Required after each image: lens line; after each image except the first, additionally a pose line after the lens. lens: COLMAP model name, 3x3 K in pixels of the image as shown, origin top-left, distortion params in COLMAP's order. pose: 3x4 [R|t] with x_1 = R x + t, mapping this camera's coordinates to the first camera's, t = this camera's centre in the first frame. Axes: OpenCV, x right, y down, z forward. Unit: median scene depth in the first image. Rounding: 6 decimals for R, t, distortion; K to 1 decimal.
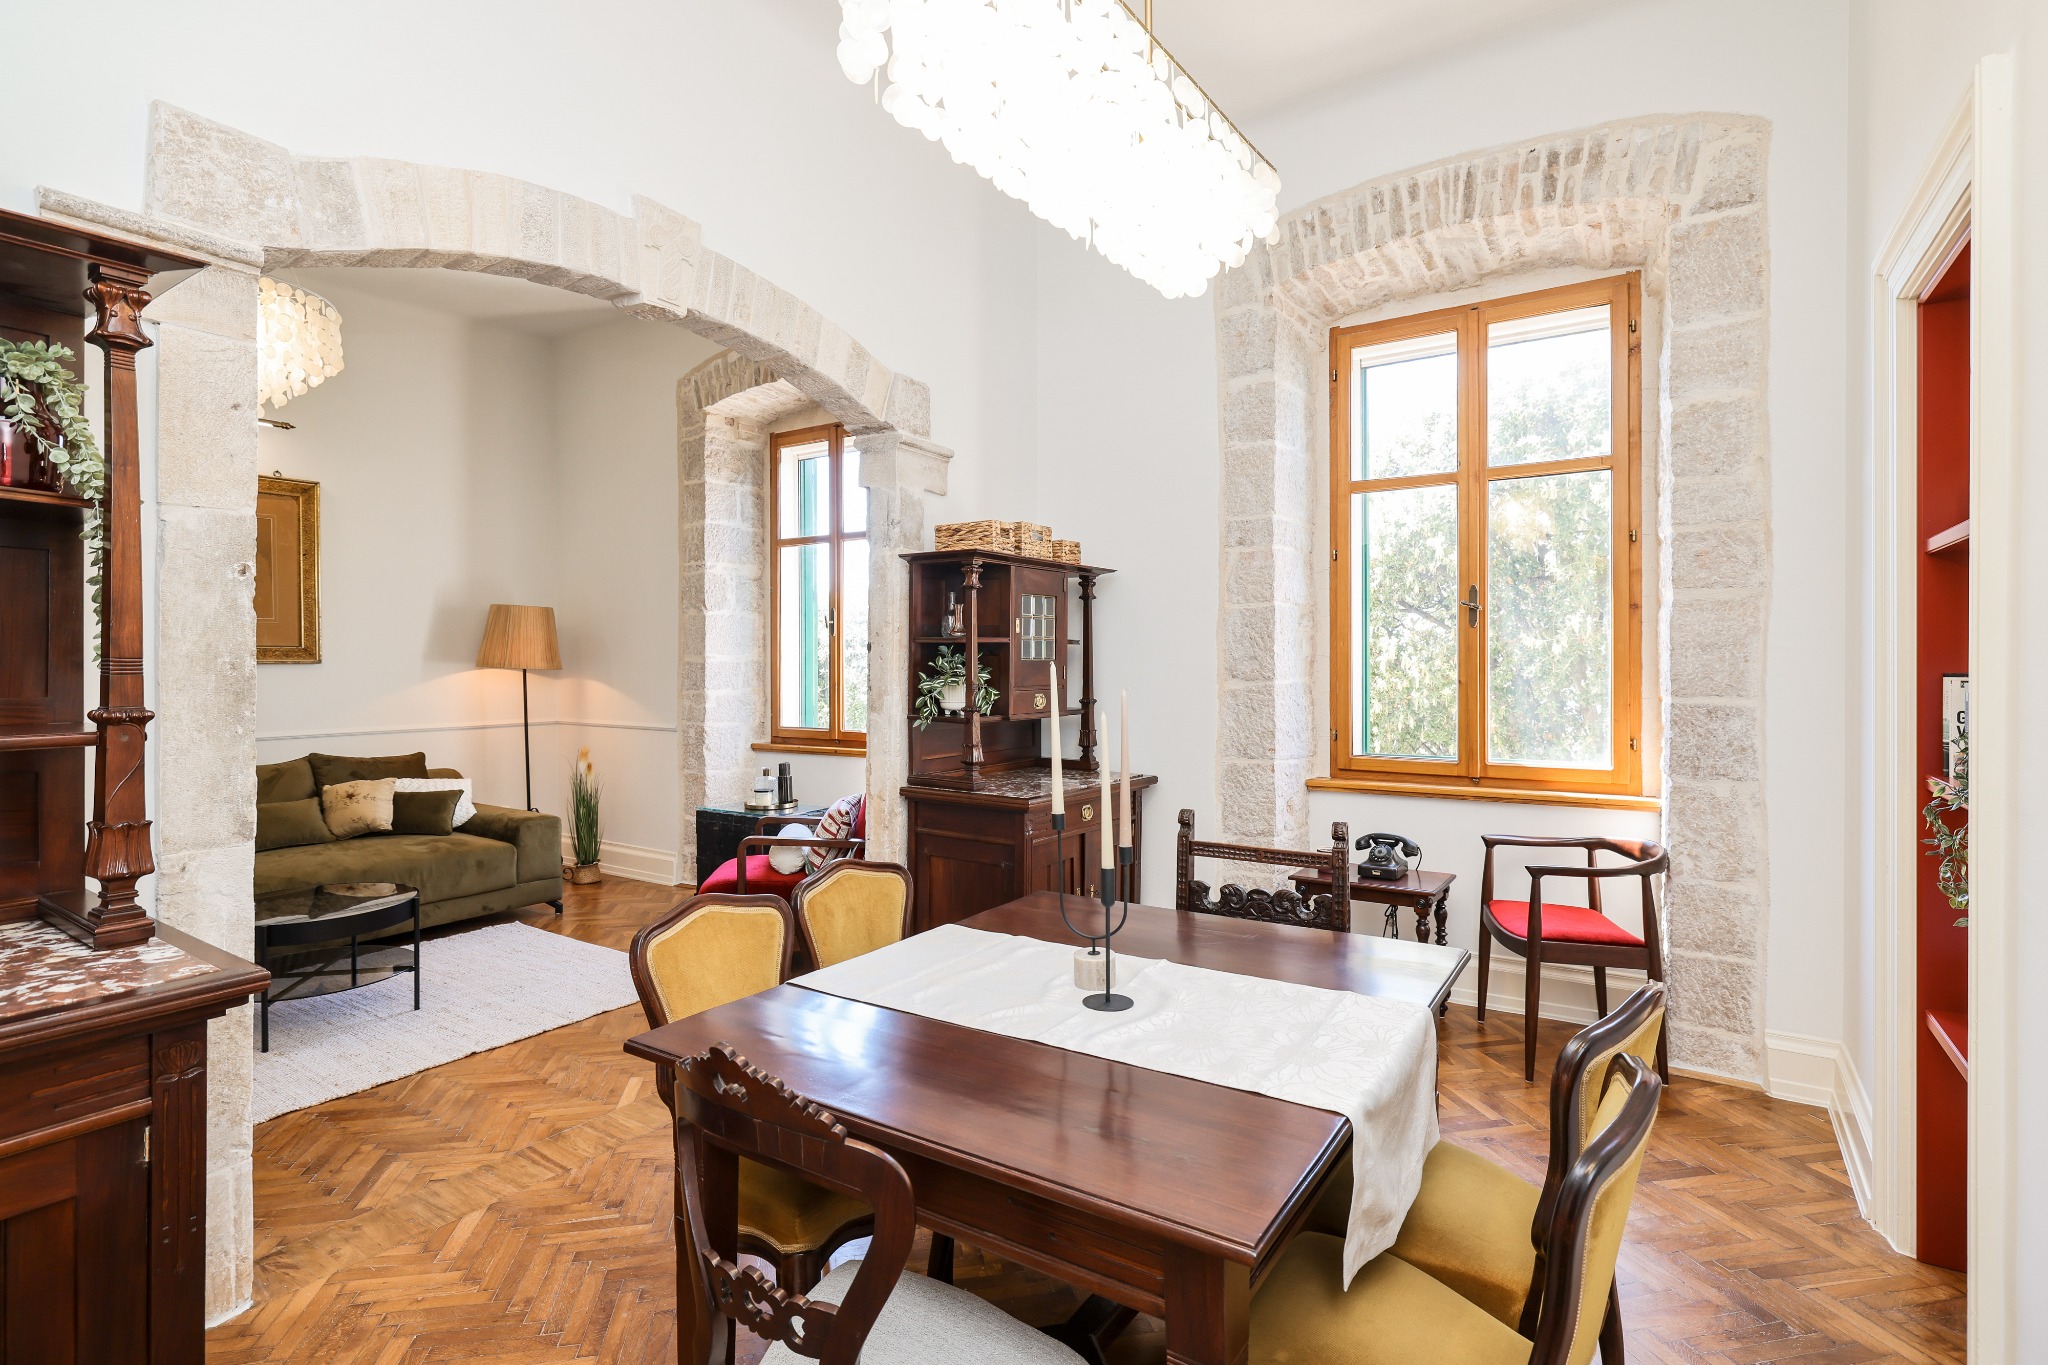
lens RADIAL K [[1003.2, 0, 1027.1], [0, 1003.2, 669.6], [0, 0, 1]] dist [-0.000172, -0.000245]
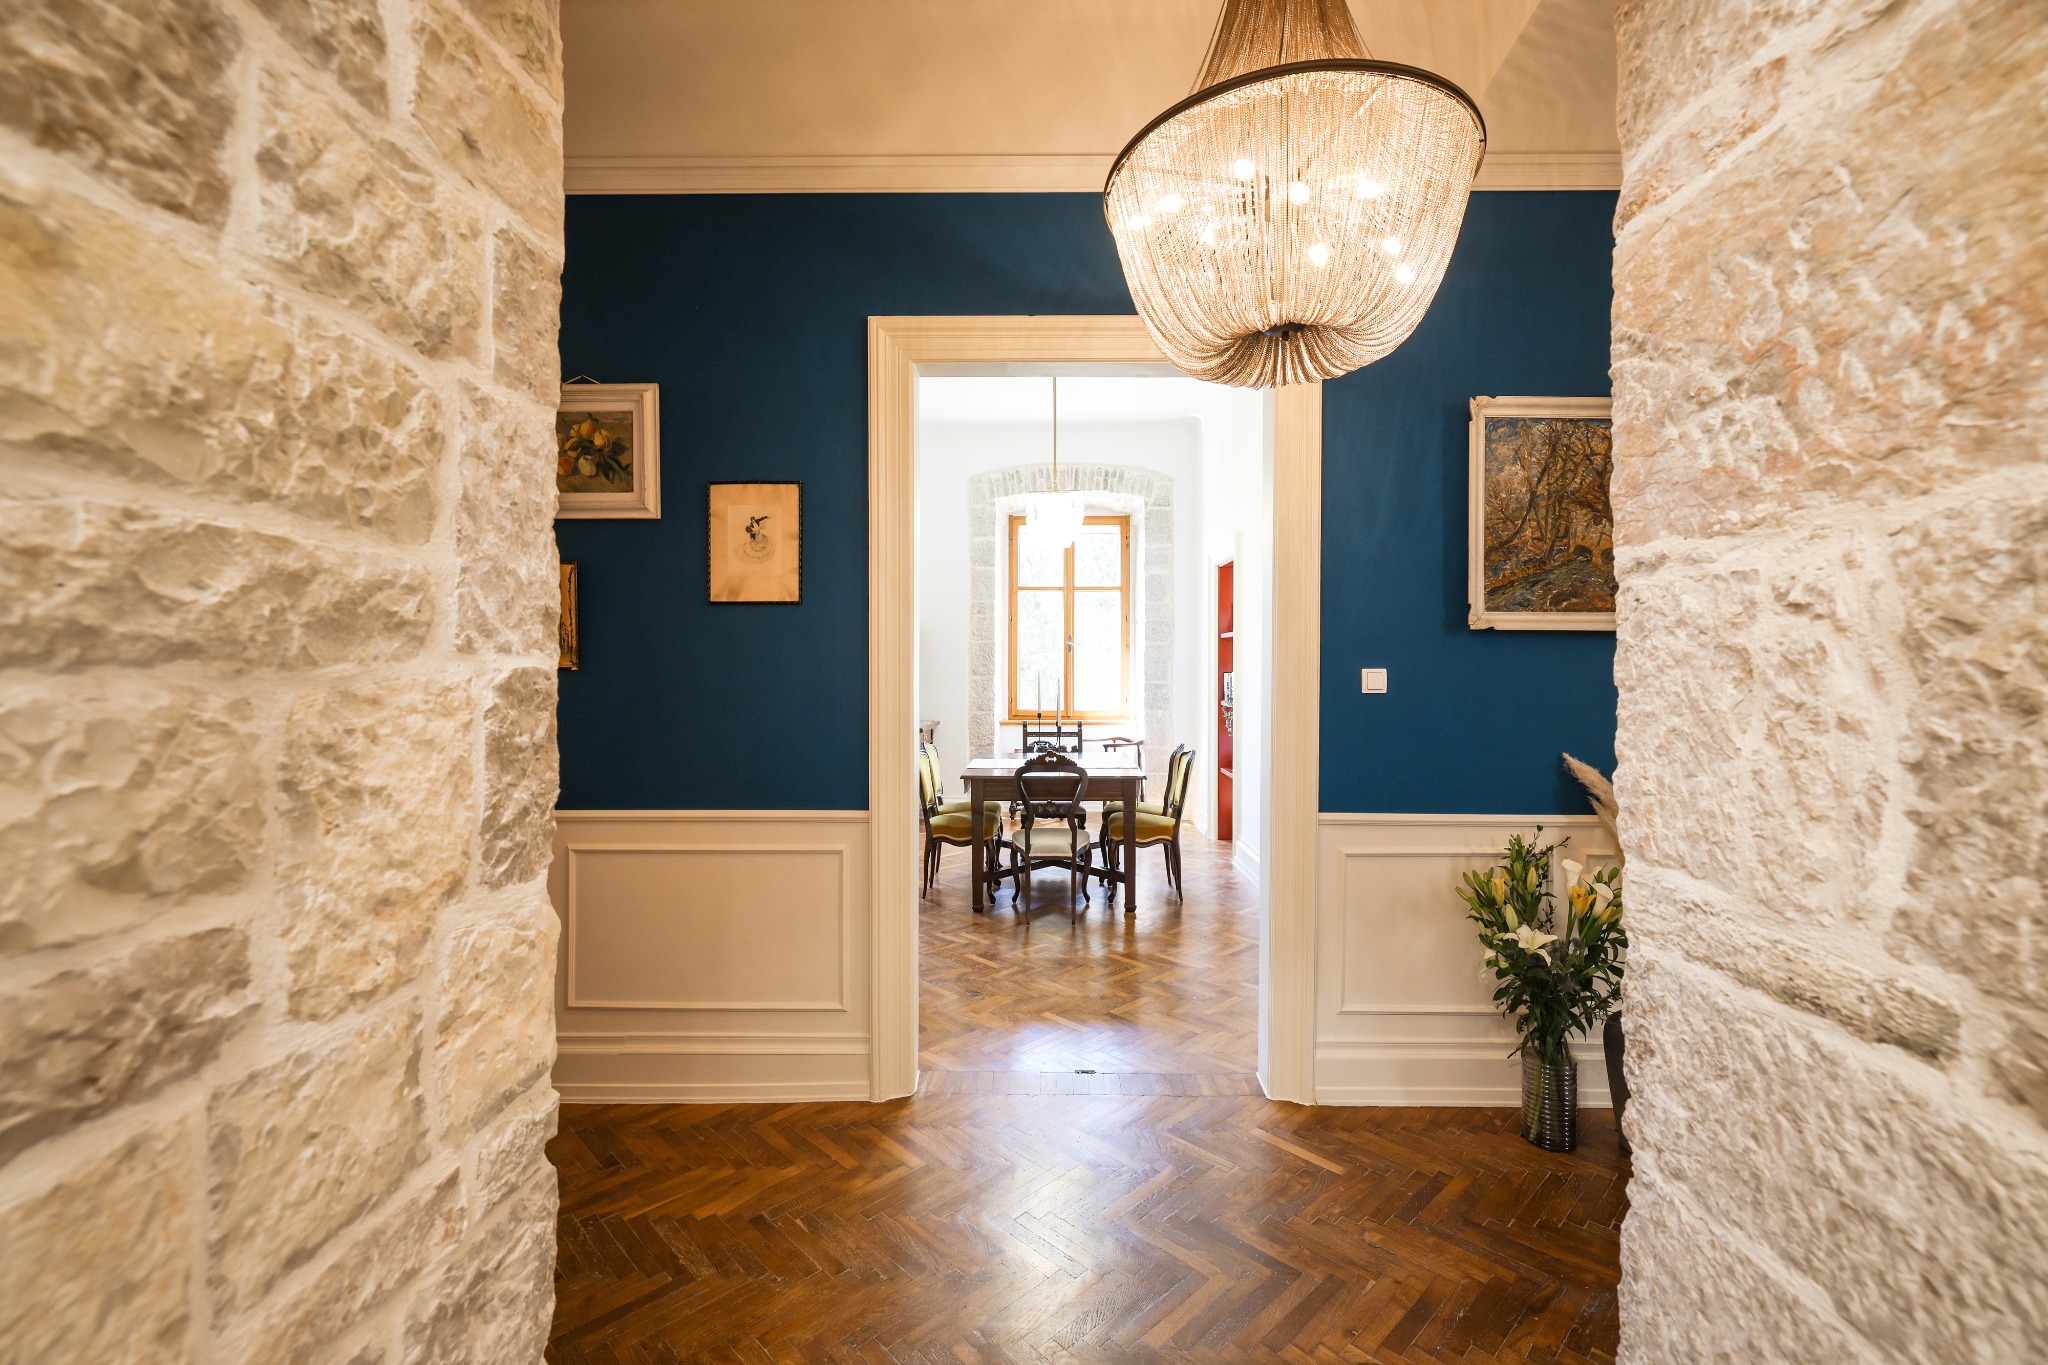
lens RADIAL K [[862.9, 0, 1047.5], [0, 862.9, 693.3], [0, 0, 1]] dist [0.001478, -0.000108]
pose [[0.824551, -0.014296, 0.565608, -0.734998], [0.000480, 0.999698, 0.024568, 0.003342], [-0.565788, -0.019986, 0.824308, -0.644151]]
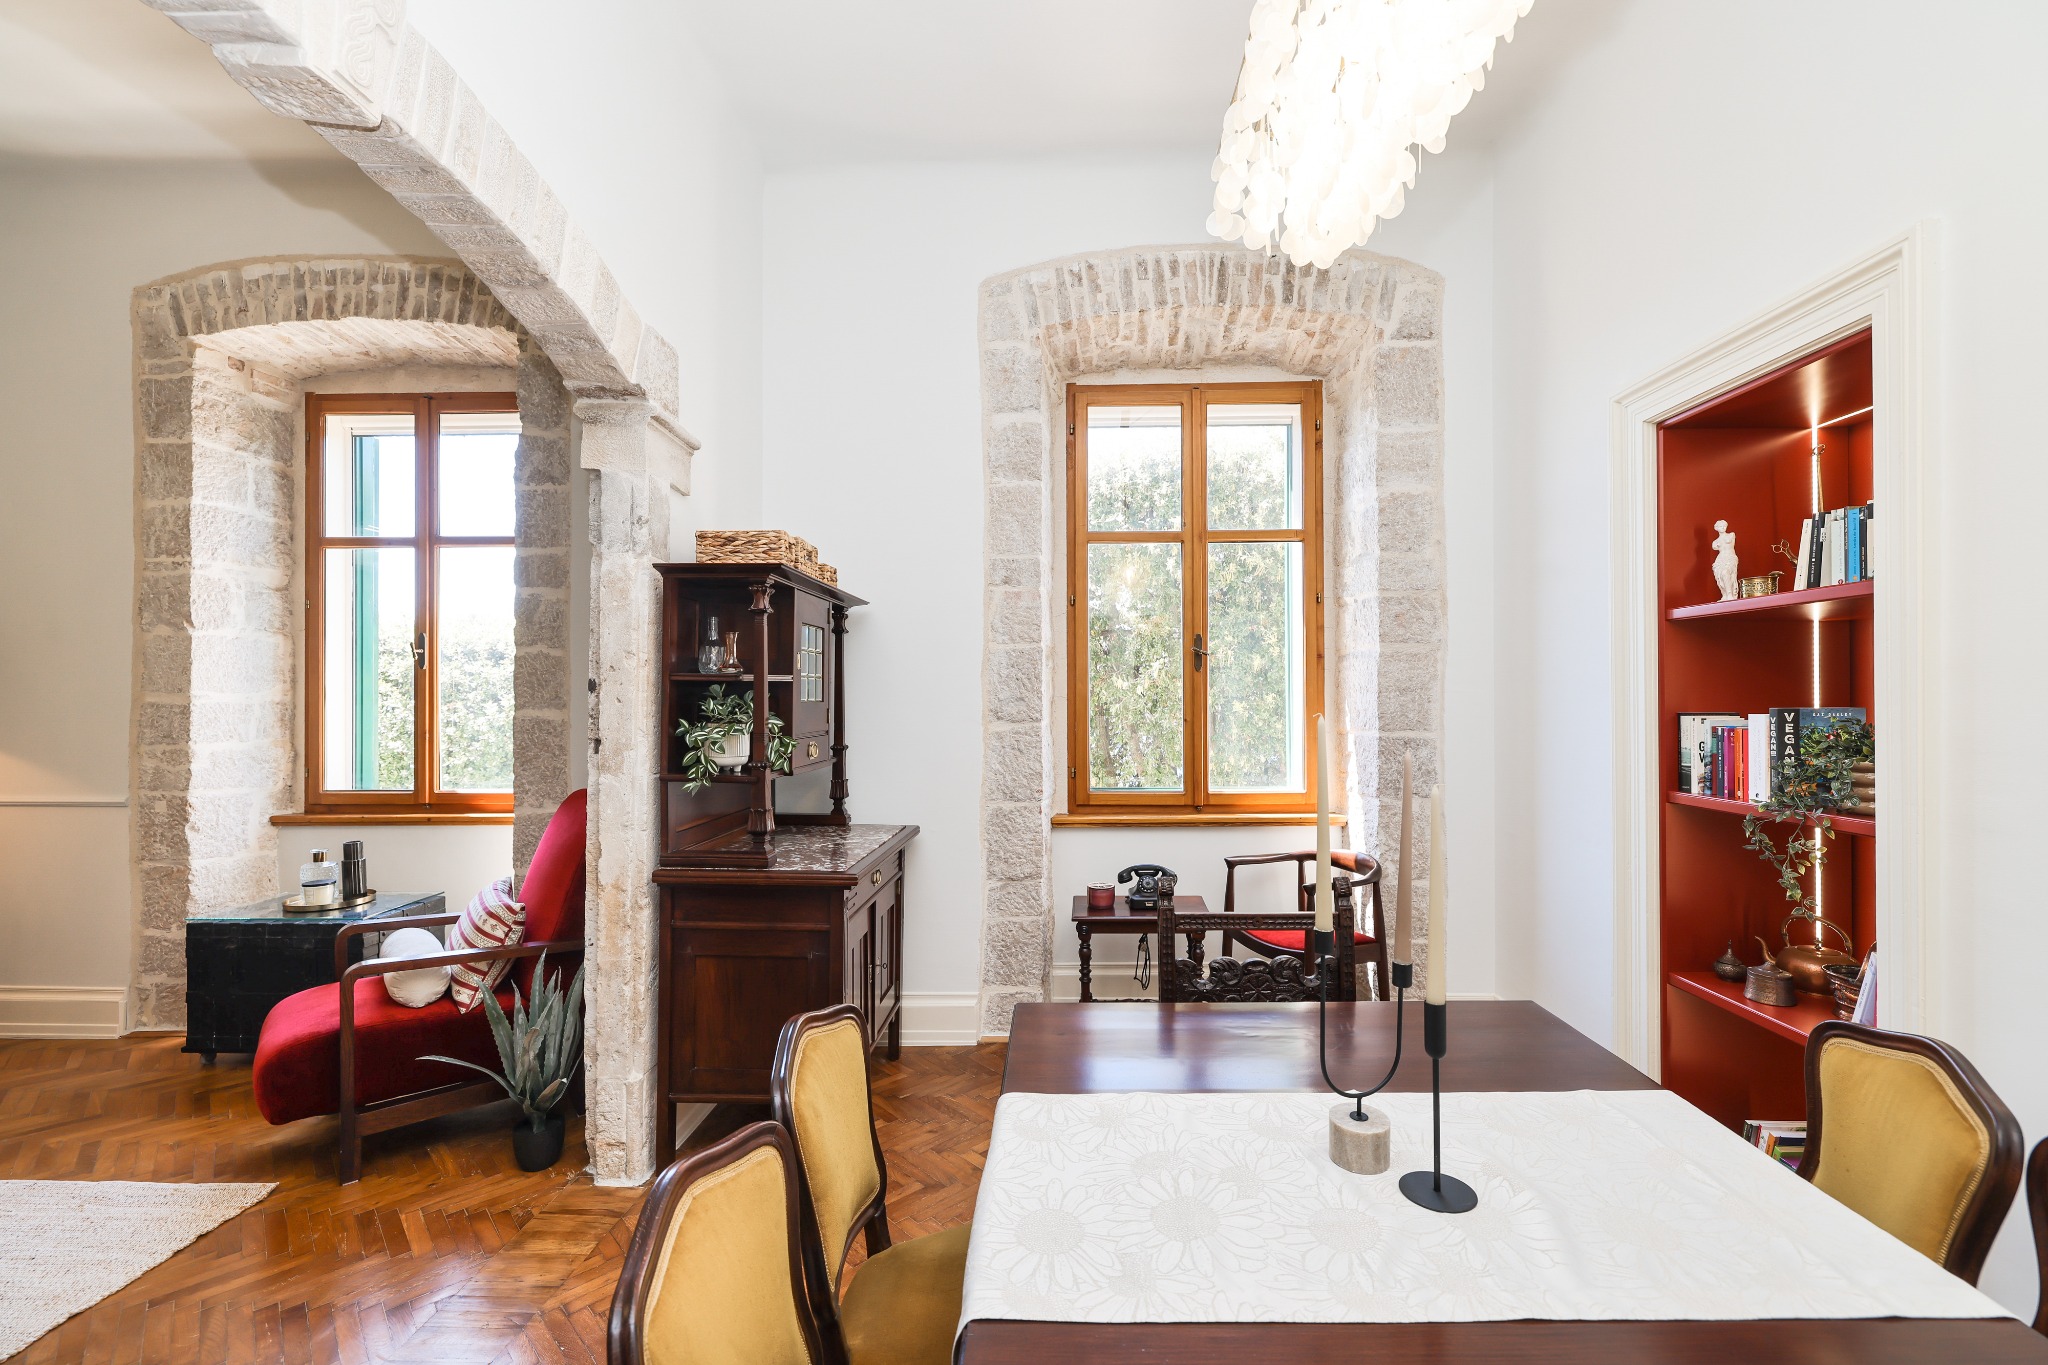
lens RADIAL K [[862.9, 0, 1047.5], [0, 862.9, 693.3], [0, 0, 1]] dist [0.001478, -0.000108]
pose [[0.845065, 0.002371, 0.534658, -0.204073], [0.004624, 0.999920, -0.011742, -0.006991], [-0.534643, 0.012395, 0.844987, 0.265615]]
